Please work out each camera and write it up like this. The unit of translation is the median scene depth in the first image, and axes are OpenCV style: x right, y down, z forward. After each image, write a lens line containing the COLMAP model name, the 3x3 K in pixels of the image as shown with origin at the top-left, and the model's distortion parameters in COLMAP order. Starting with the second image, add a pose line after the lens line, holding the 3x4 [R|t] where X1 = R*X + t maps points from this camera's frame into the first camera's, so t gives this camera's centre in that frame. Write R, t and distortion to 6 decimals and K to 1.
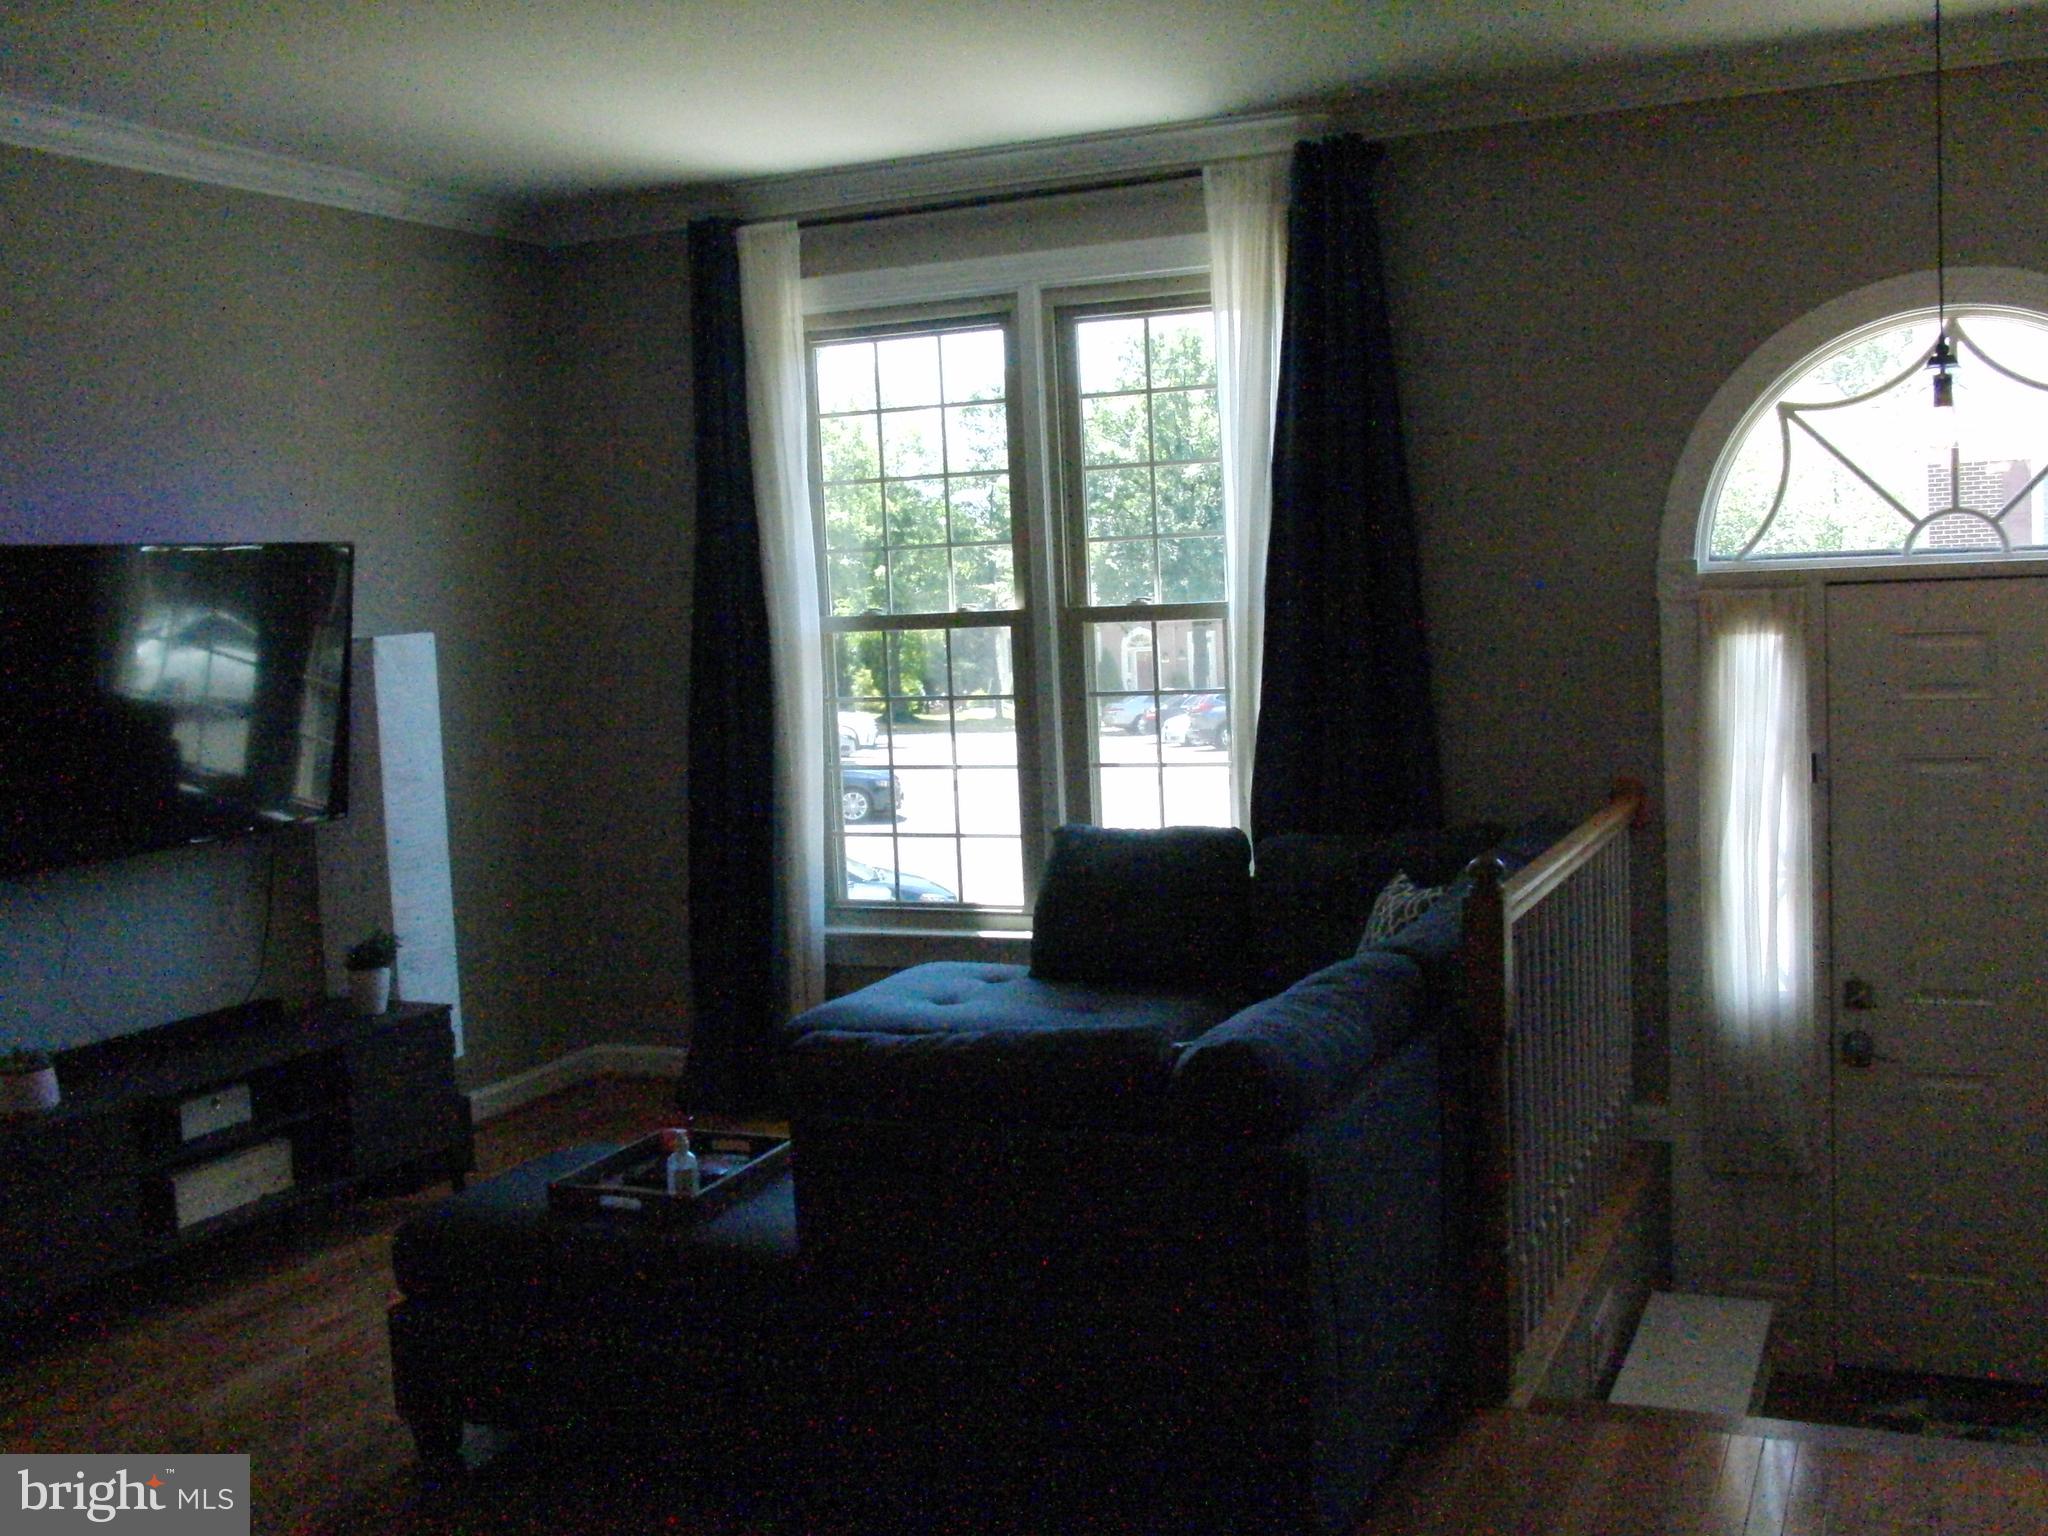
lens RADIAL K [[2183.8, 0, 1034.9], [0, 2183.8, 760.4], [0, 0, 1]] dist [-0.043288, 0.000000]
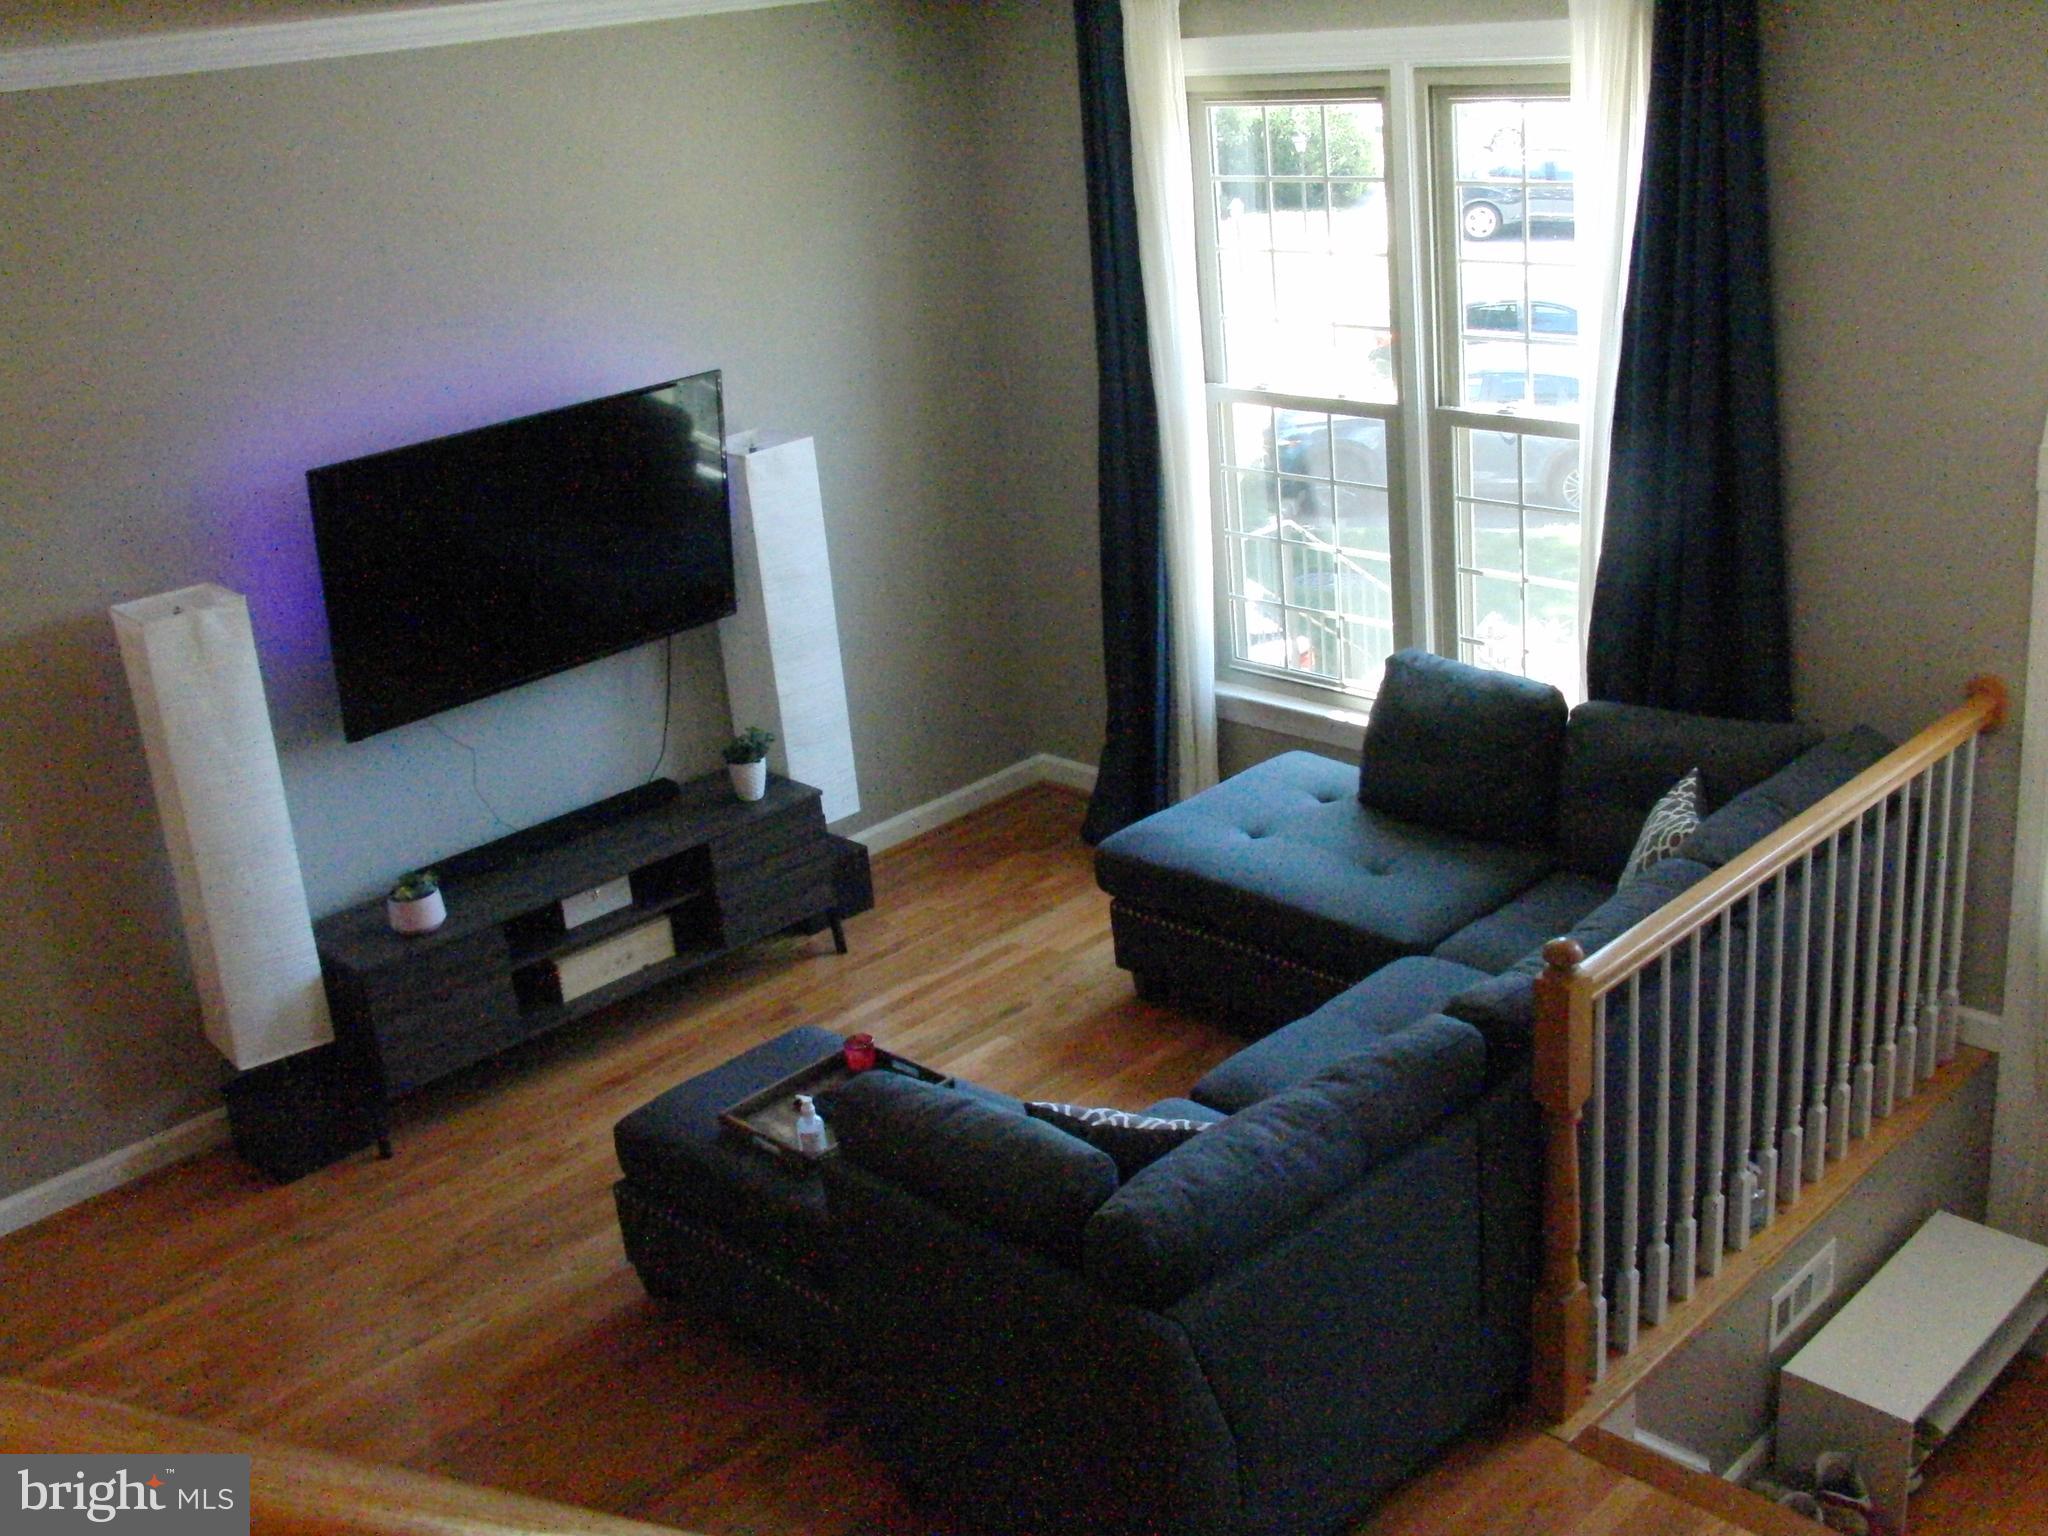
lens RADIAL K [[2183.8, 0, 1032.8], [0, 2183.8, 785.0], [0, 0, 1]] dist [-0.043288, 0.000000]
pose [[0.931412, 0.095903, -0.351105, 0.227311], [0.011370, 0.956524, 0.291432, -0.218131], [0.363789, -0.275435, 0.889828, 0.049003]]
